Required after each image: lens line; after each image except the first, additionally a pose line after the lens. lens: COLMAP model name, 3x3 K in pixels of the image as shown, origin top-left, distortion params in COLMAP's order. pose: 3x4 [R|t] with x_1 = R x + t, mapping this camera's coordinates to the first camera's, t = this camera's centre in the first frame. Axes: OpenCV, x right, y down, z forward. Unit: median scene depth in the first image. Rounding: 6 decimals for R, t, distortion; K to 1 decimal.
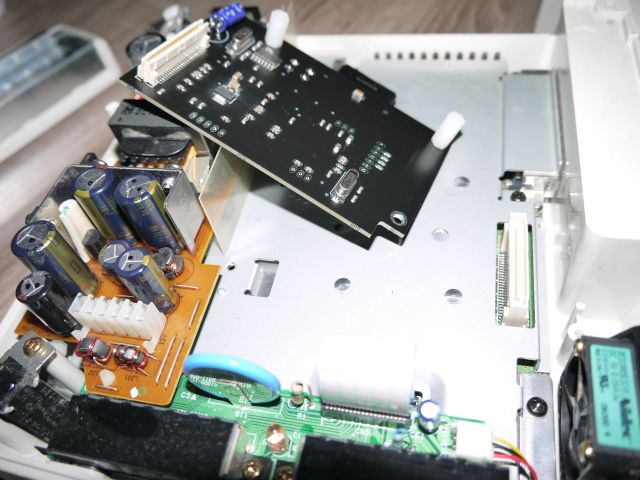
lens RADIAL K [[546.4, 0, 320.0], [0, 546.4, 240.0], [0, 0, 1]] dist [-0.018117, 0.005112]
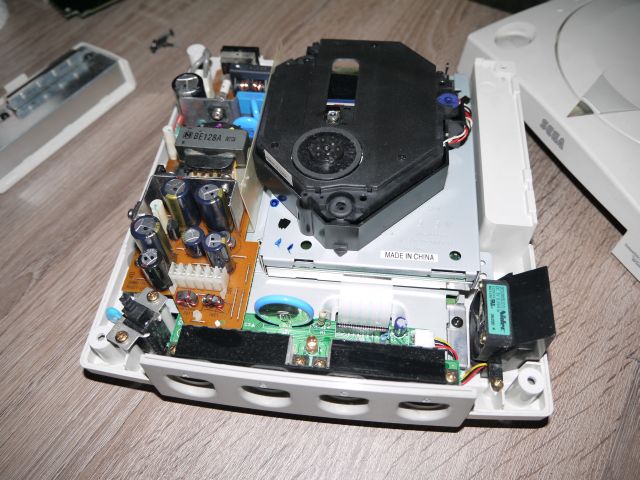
lens RADIAL K [[546.4, 0, 320.0], [0, 546.4, 240.0], [0, 0, 1]] dist [-0.018117, 0.005112]
pose [[0.989010, -0.015474, 0.147034, -0.269364], [0.006048, 0.997910, 0.064342, -0.063731], [-0.147723, -0.062746, 0.987036, -0.598852]]
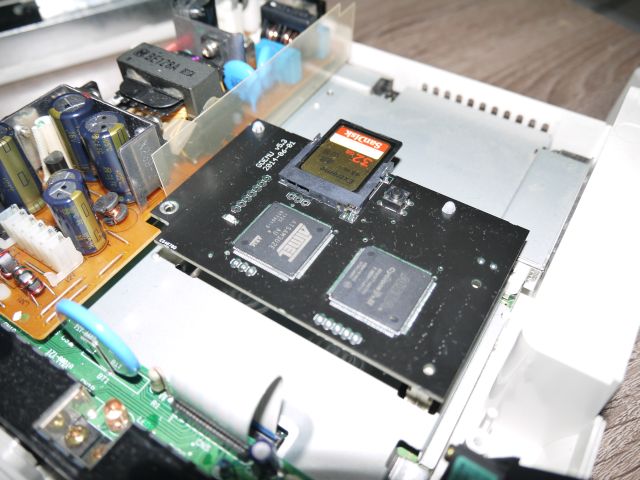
lens RADIAL K [[539.5, 0, 320.0], [0, 539.5, 240.0], [0, 0, 1]] dist [-0.011620, -0.006874]
pose [[0.927590, 0.351091, -0.127722, 0.239039], [-0.353556, 0.935406, 0.003580, -0.045275], [0.120729, 0.041836, 0.991804, 0.093364]]
